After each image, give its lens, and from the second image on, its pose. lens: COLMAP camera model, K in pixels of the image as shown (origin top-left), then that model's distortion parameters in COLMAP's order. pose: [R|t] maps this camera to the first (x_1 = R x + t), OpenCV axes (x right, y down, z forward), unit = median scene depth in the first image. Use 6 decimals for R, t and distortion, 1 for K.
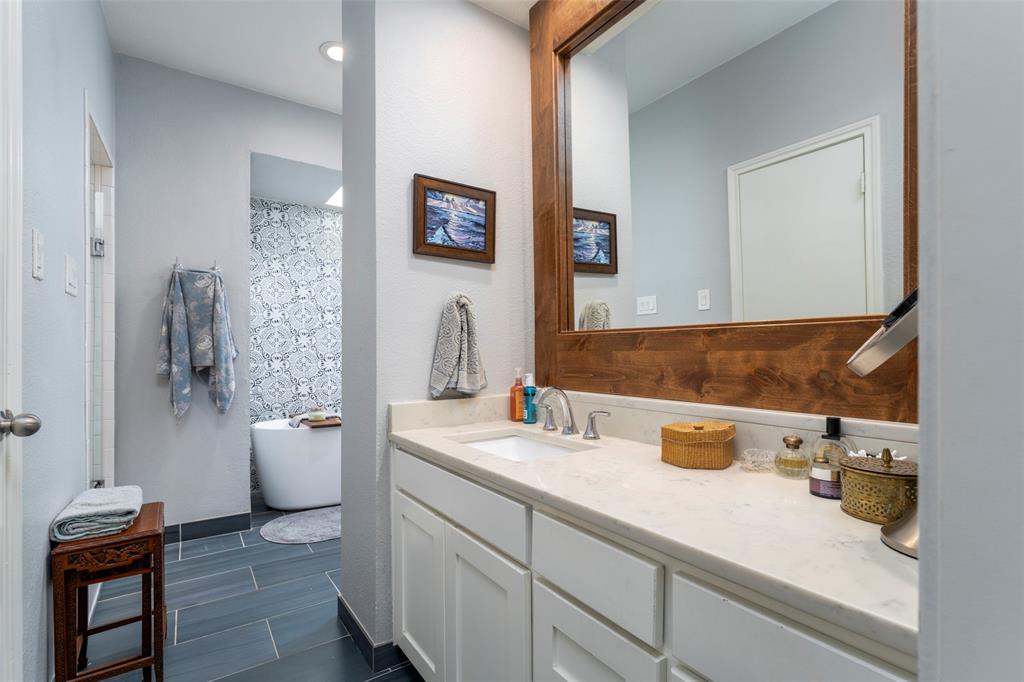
lens RADIAL K [[471.5, 0, 512.4], [0, 471.5, 350.1], [0, 0, 1]] dist [0.003391, 0.000271]
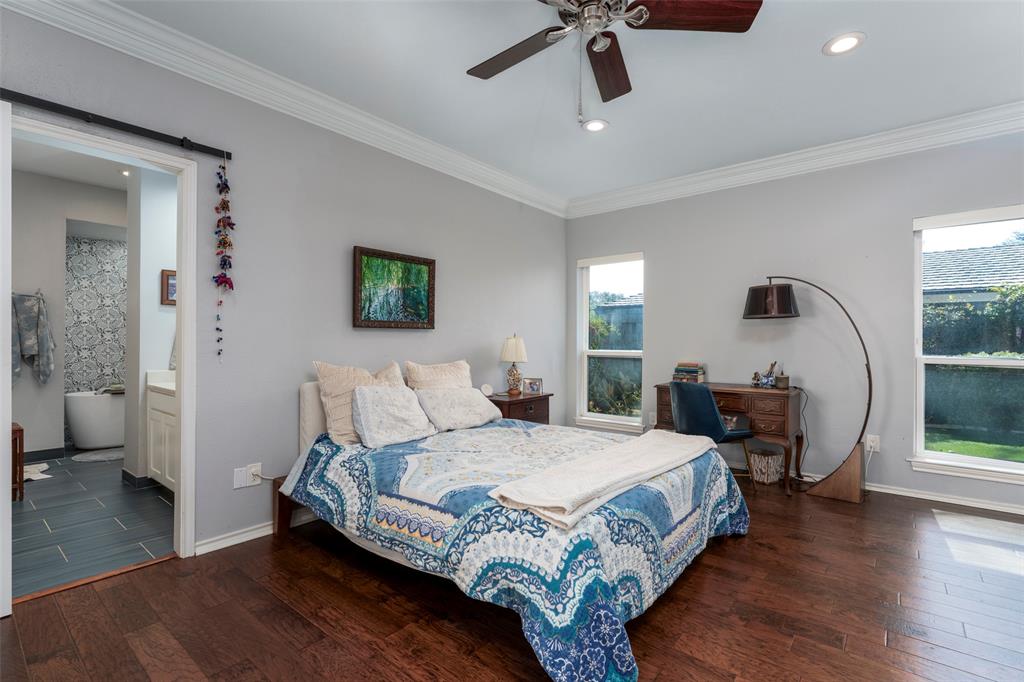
lens RADIAL K [[471.5, 0, 512.6], [0, 471.5, 337.8], [0, 0, 1]] dist [0.003391, 0.000271]
pose [[0.962177, 0.010055, 0.272241, 0.487007], [-0.009730, 0.999949, -0.002542, -0.035226], [-0.272253, -0.000203, 0.962226, -0.996017]]
